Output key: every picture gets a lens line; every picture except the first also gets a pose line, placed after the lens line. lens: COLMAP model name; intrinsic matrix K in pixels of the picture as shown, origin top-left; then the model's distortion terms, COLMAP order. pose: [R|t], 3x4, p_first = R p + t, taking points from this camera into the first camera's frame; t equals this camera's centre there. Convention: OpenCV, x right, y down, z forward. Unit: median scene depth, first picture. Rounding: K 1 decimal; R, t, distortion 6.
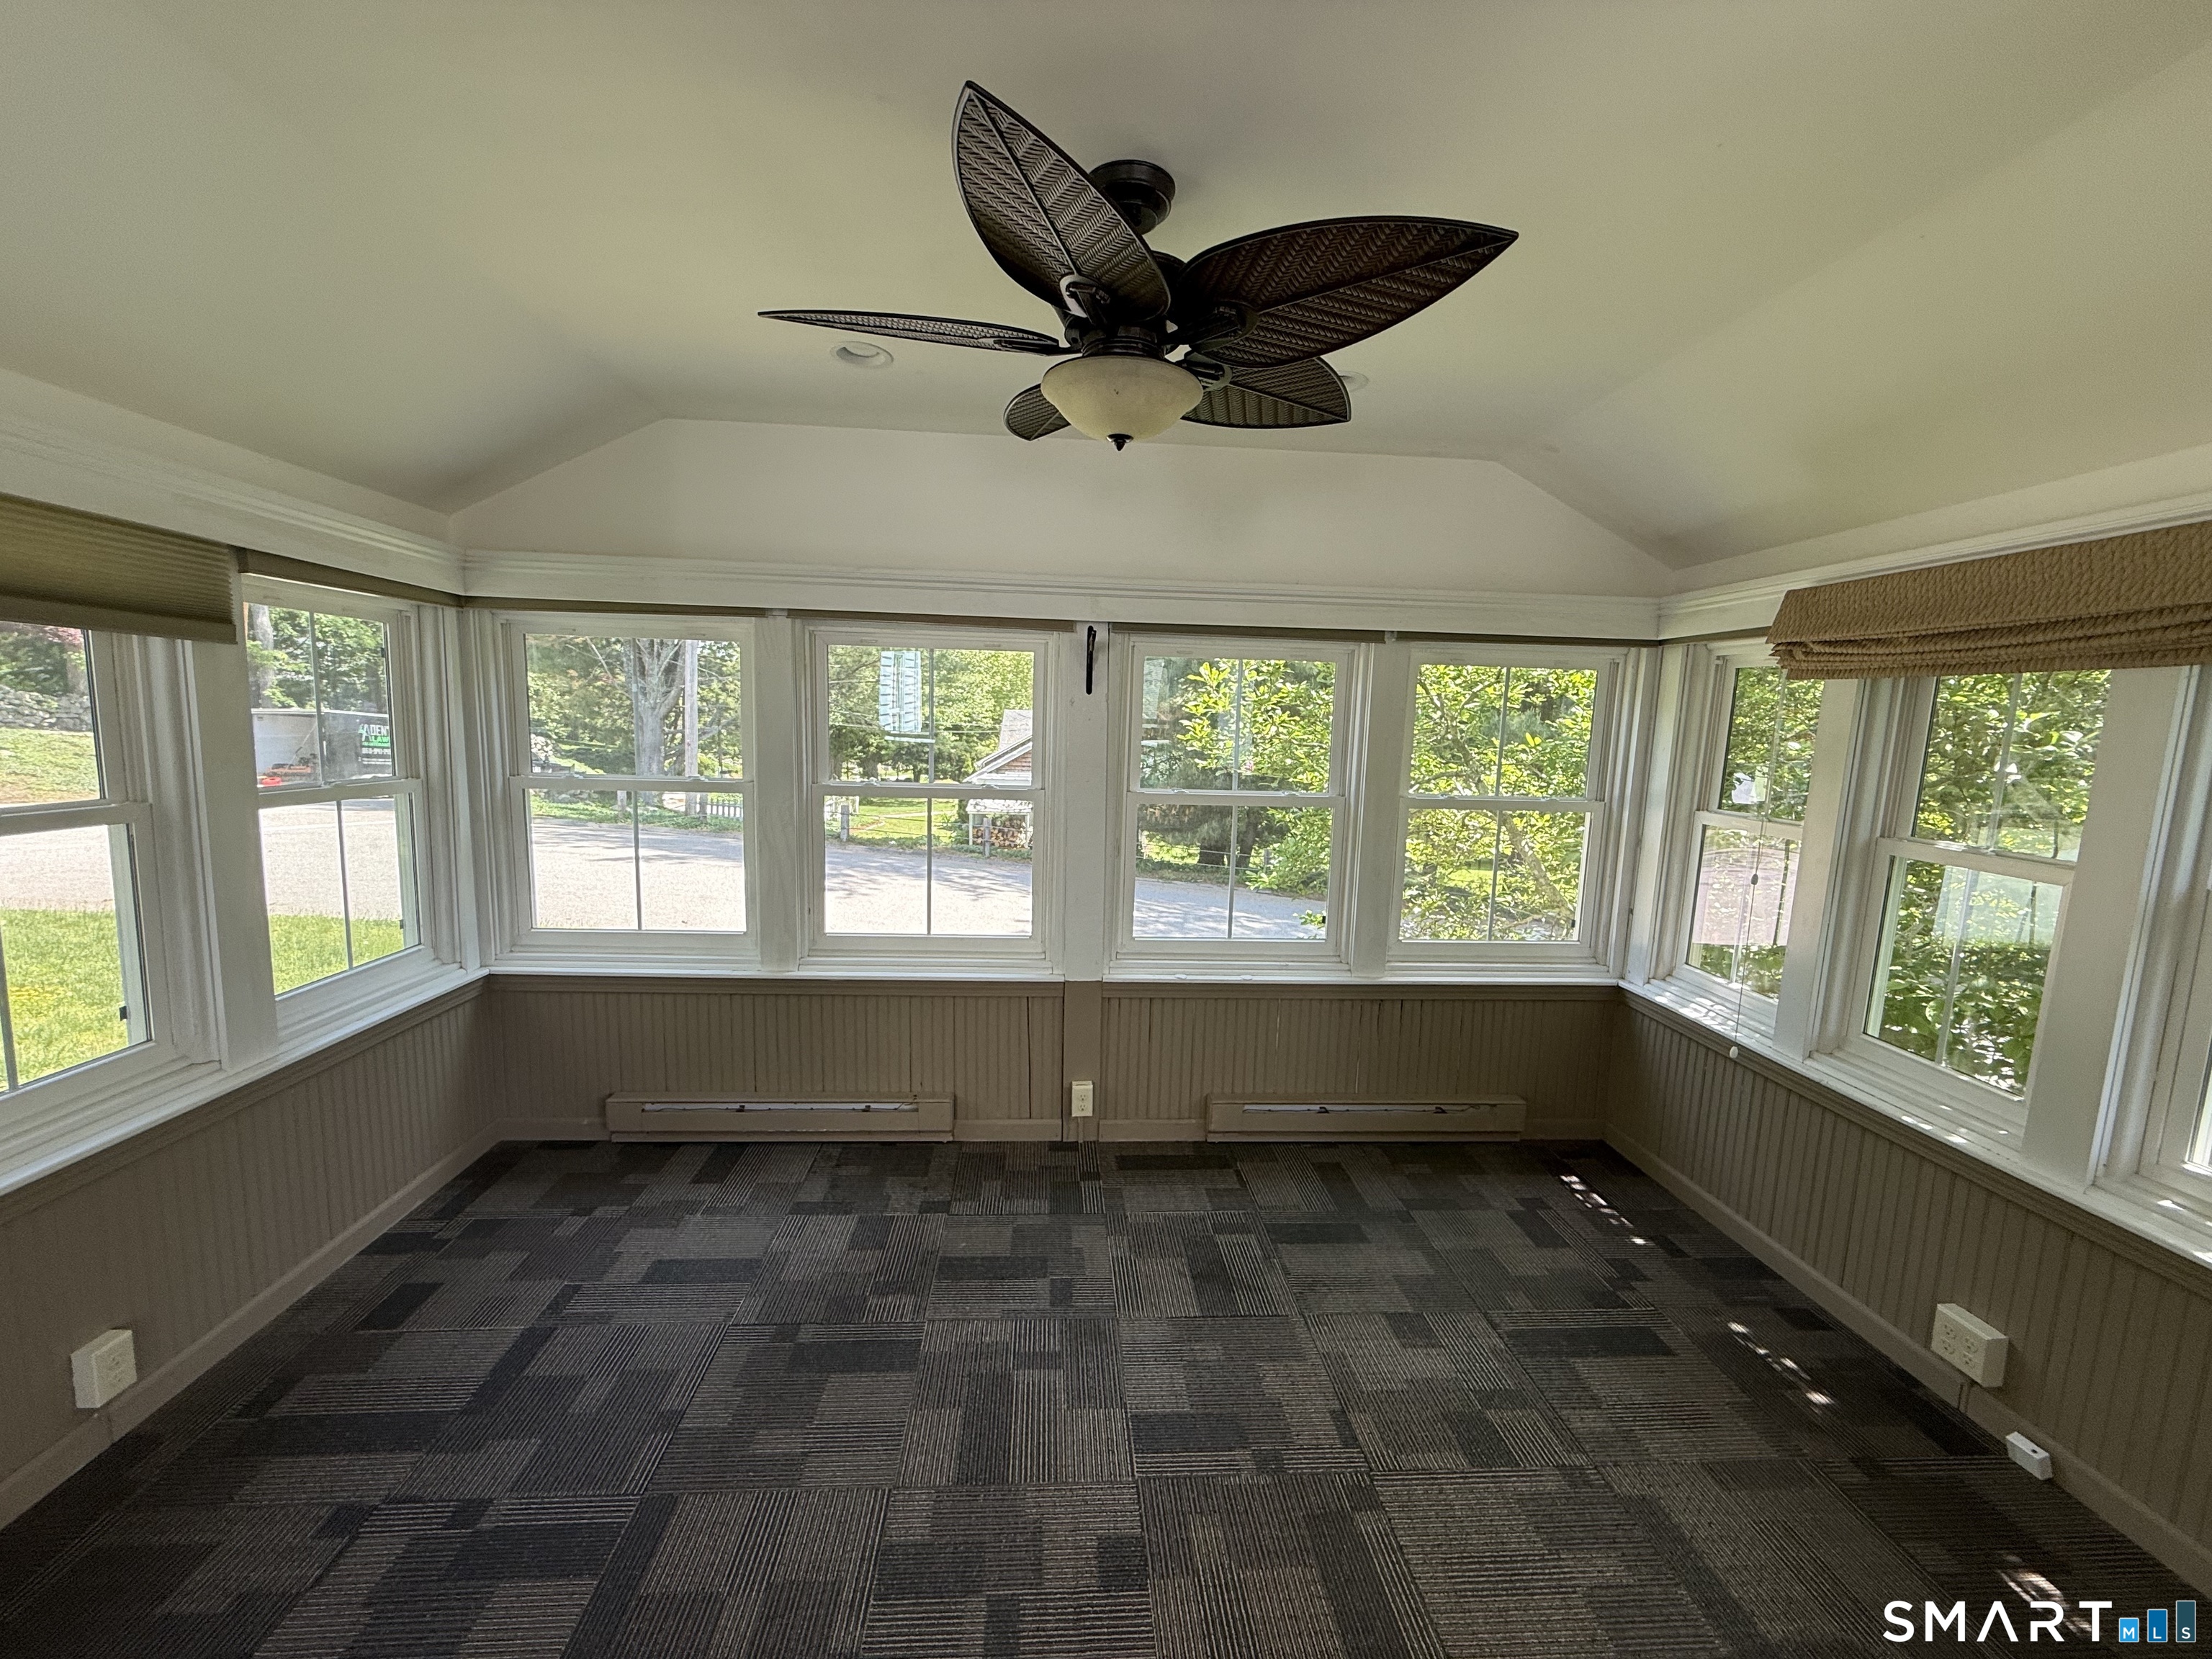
lens RADIAL K [[890.3, 0, 1106.0], [0, 890.3, 829.5], [0, 0, 1]] dist [-0.000042, 0.000055]
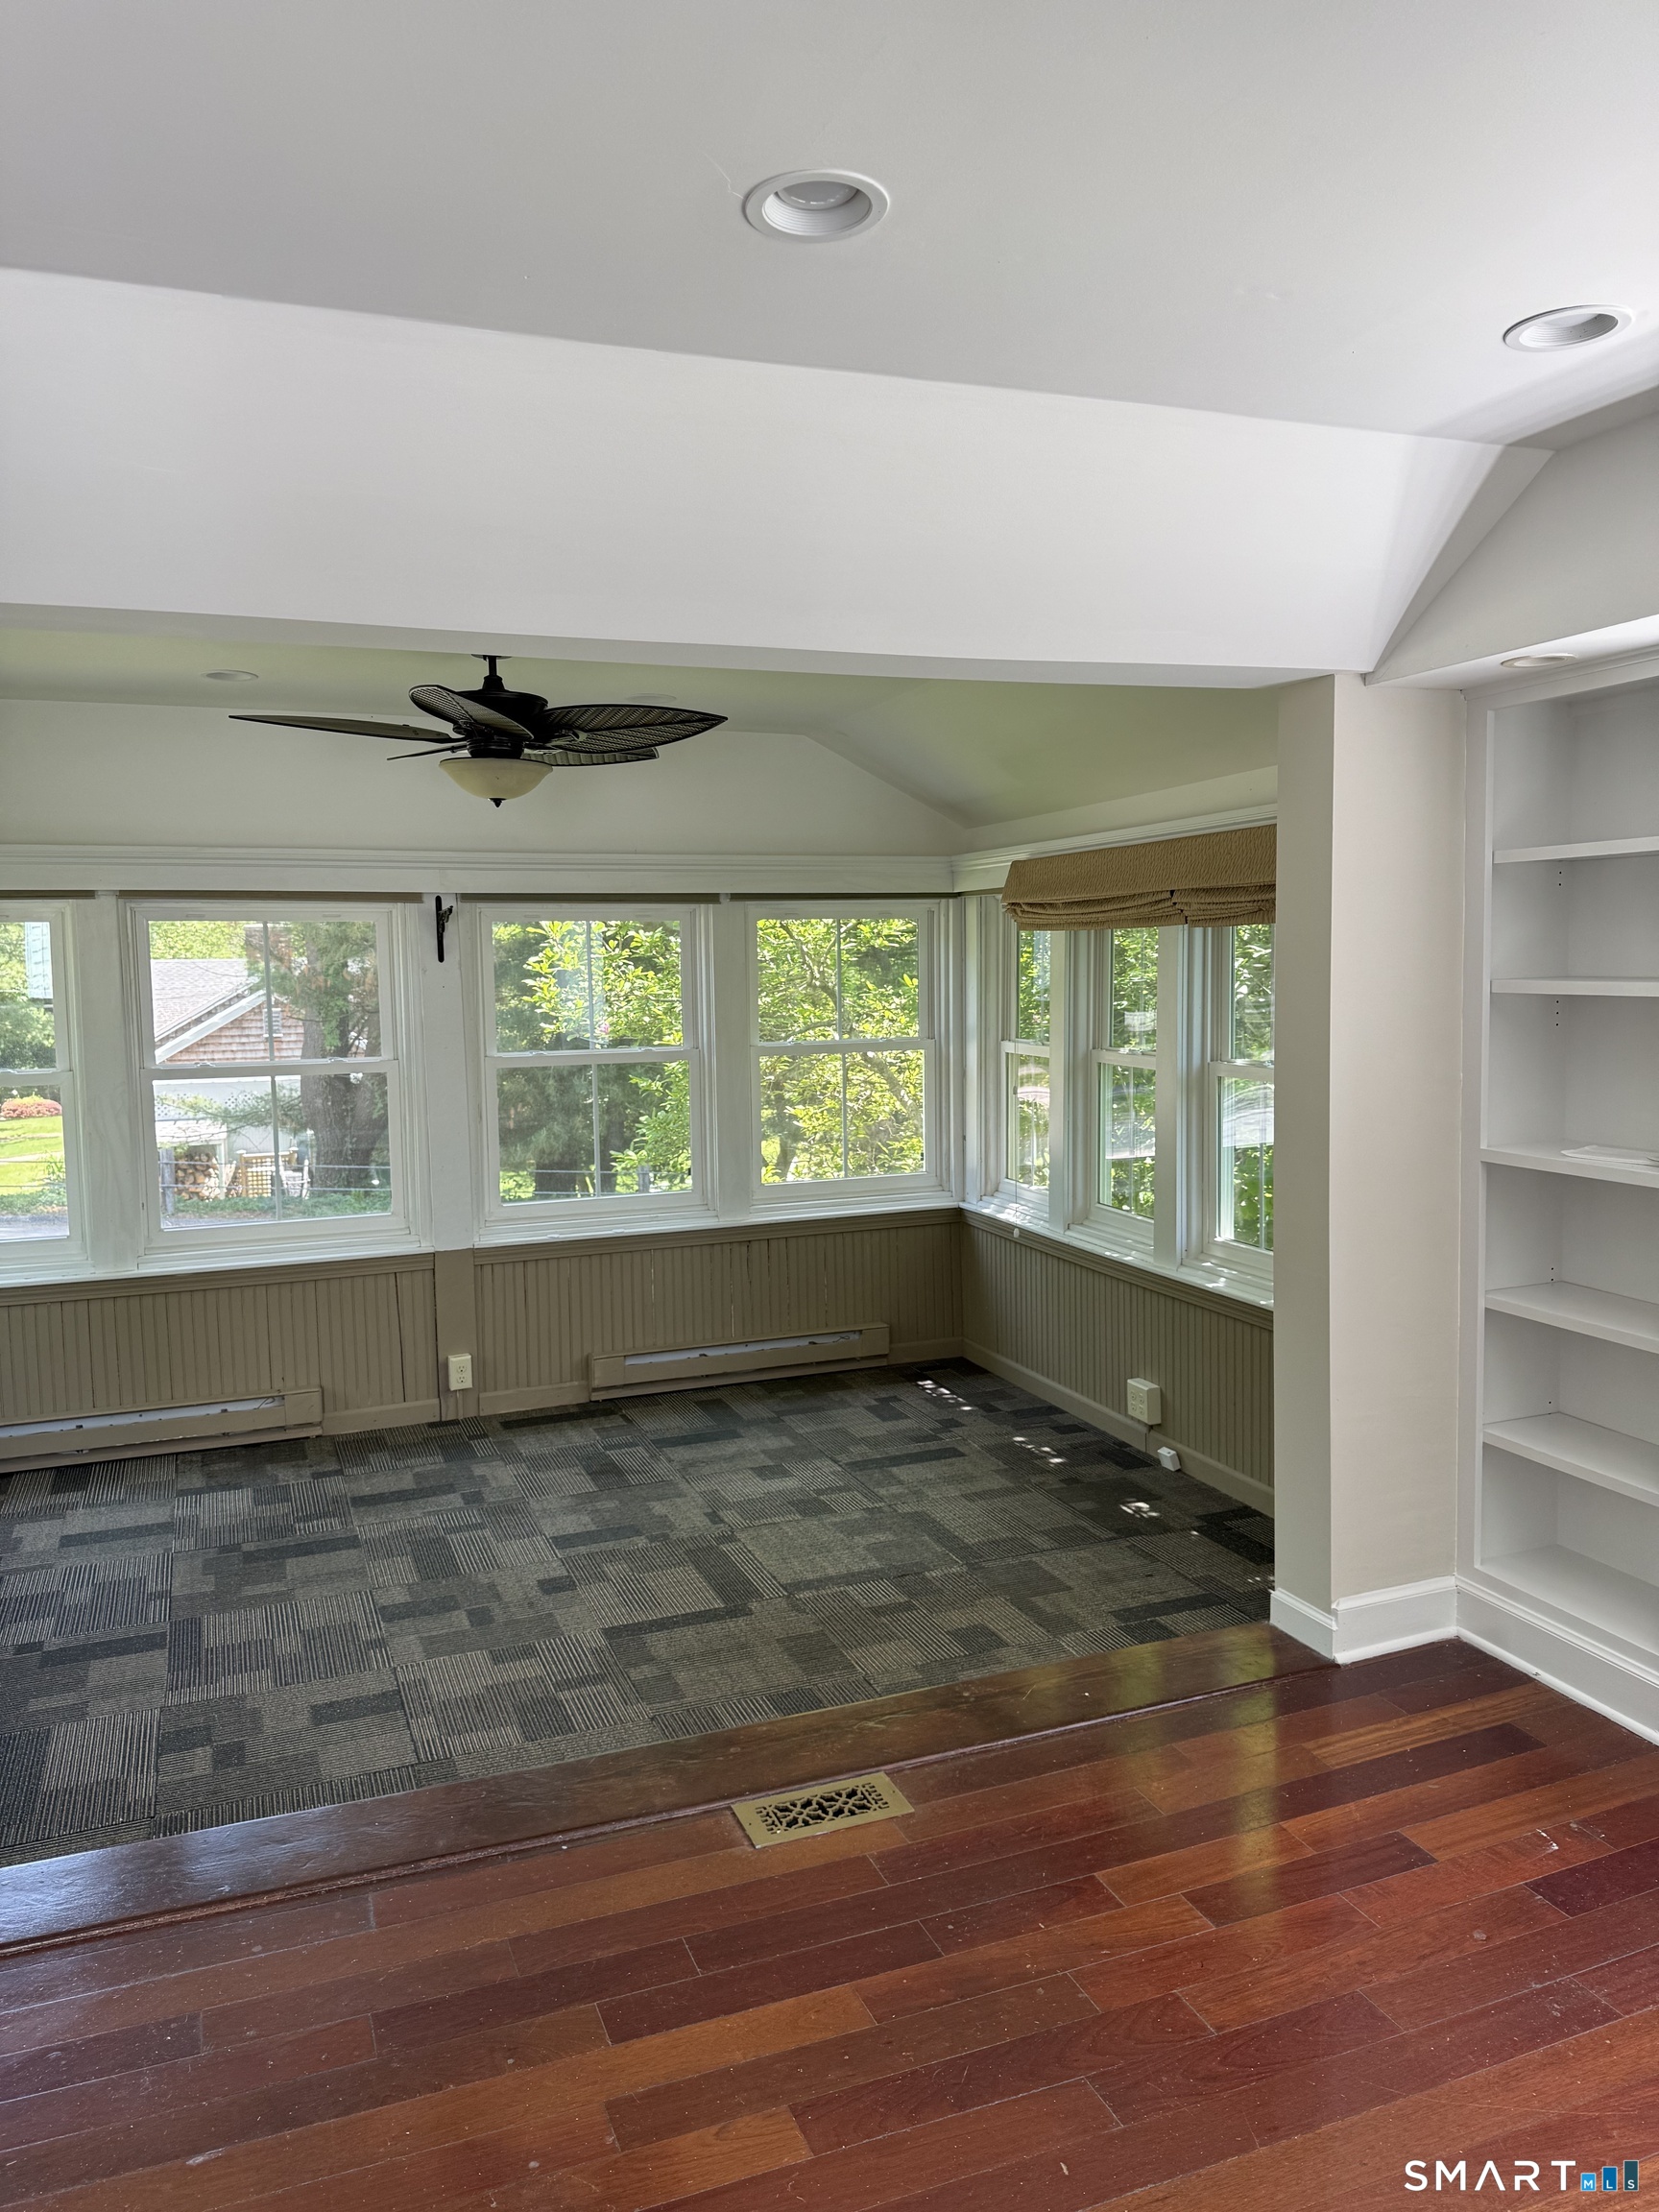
lens RADIAL K [[1585.9, 0, 829.5], [0, 1585.9, 1106.0], [0, 0, 1]] dist [0.050594, -0.003143]
pose [[0.953753, -0.071907, 0.291865, -0.147105], [0.080497, 0.996601, -0.017512, 0.083865], [-0.289614, 0.040197, 0.956299, -0.914203]]
